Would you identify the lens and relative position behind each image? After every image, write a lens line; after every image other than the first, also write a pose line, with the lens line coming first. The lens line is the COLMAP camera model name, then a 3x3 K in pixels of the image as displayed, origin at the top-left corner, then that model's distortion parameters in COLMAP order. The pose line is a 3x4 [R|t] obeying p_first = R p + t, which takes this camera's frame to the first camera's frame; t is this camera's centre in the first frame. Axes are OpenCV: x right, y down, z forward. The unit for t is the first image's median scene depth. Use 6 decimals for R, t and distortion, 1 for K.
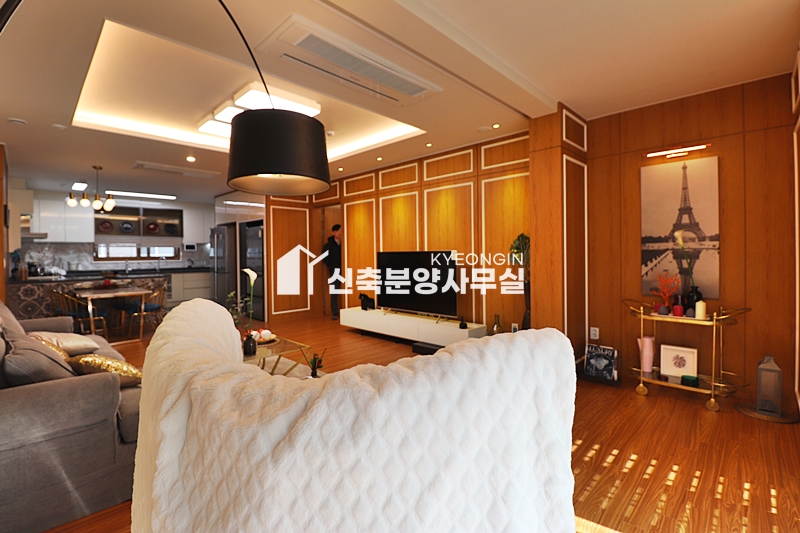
lens RADIAL K [[366.4, 0, 397.1], [0, 366.4, 262.6], [0, 0, 1]] dist [-0.008869, -0.005293]
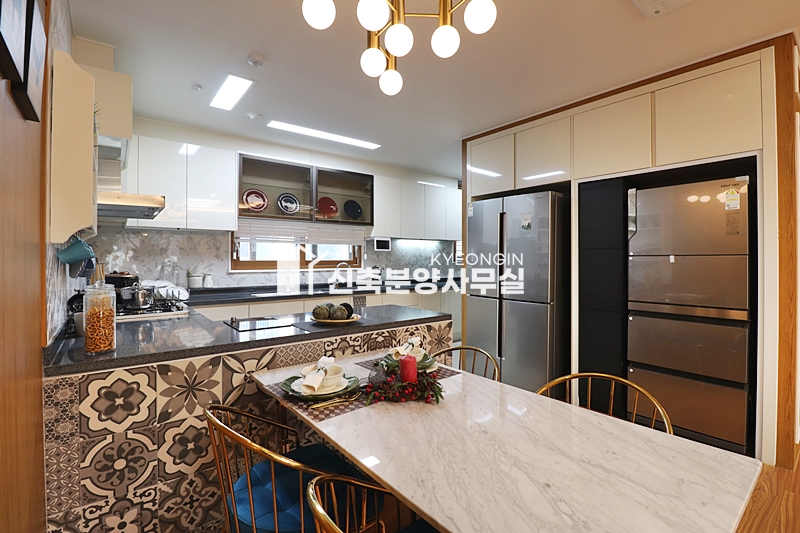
lens RADIAL K [[366.4, 0, 404.8], [0, 366.4, 263.5], [0, 0, 1]] dist [-0.008869, -0.005293]
pose [[0.993303, 0.010396, -0.115069, -0.560441], [-0.011526, 0.999892, -0.009159, -0.010115], [0.114961, 0.010424, 0.993315, 0.544063]]
